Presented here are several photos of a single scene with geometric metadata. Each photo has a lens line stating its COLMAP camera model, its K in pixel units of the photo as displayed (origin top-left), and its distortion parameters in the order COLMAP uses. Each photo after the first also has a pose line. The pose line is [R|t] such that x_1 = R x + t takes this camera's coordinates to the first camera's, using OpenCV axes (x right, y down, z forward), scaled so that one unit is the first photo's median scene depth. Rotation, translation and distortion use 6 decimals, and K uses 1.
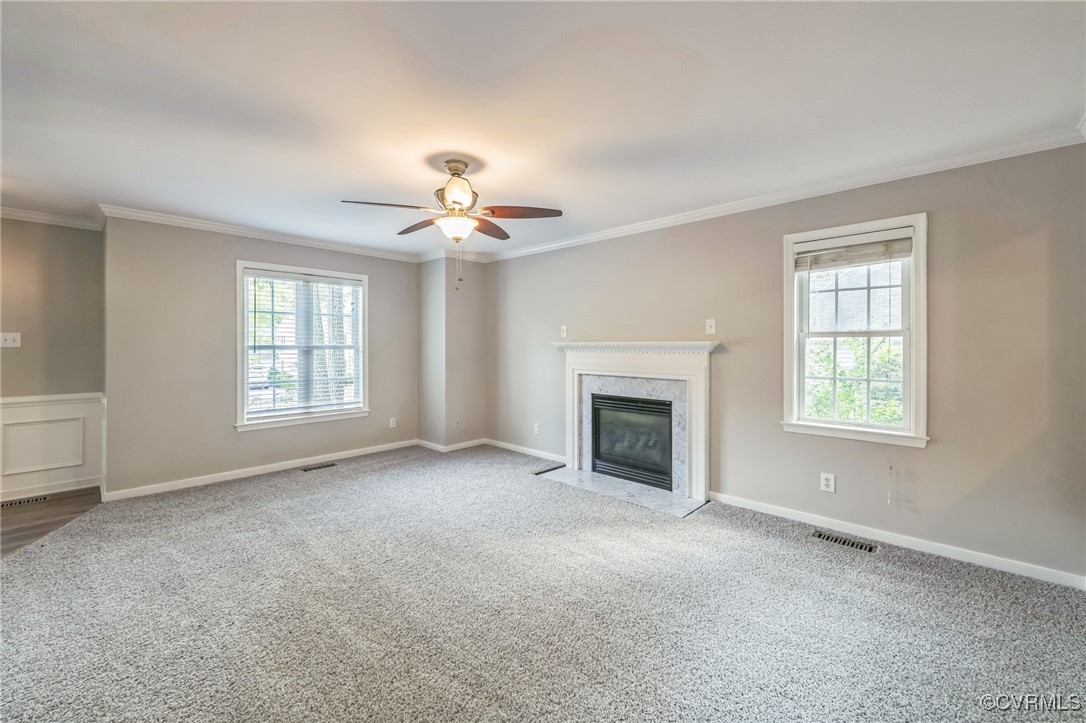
lens RADIAL K [[424.0, 0, 541.3], [0, 424.0, 351.4], [0, 0, 1]] dist [-0.001184, 0.000093]
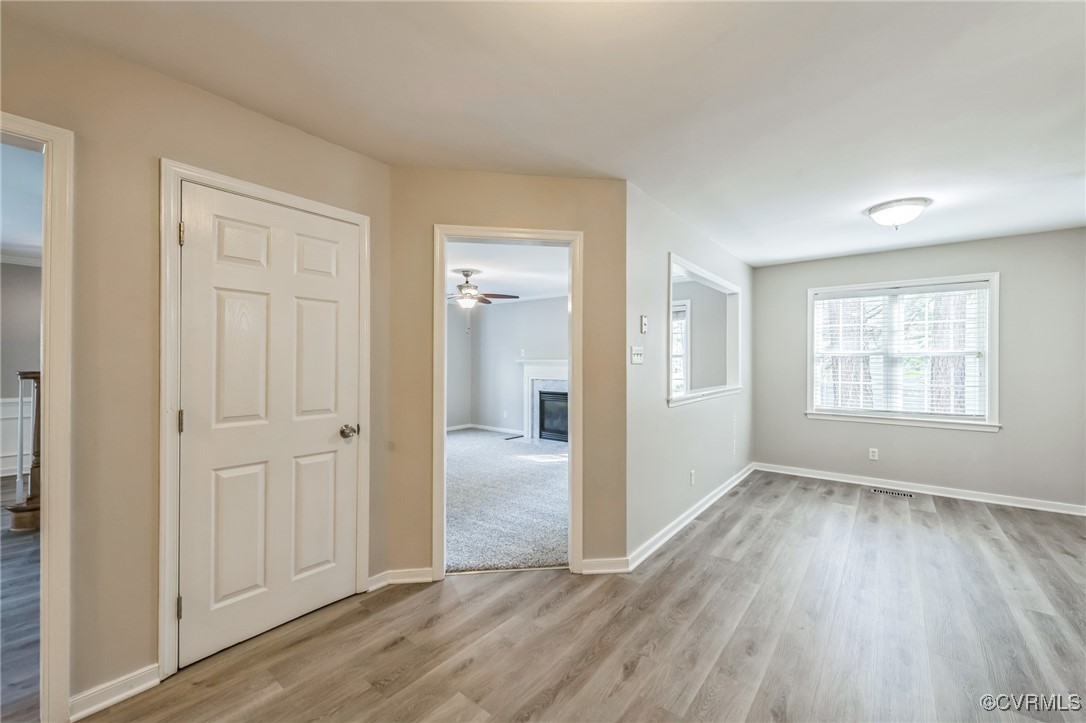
lens RADIAL K [[424.0, 0, 542.4], [0, 424.0, 363.4], [0, 0, 1]] dist [-0.001184, 0.000093]
pose [[0.996809, 0.004021, 0.079718, -0.000654], [-0.002940, 0.999902, -0.013676, 0.014714], [-0.079766, 0.013398, 0.996724, -0.634184]]
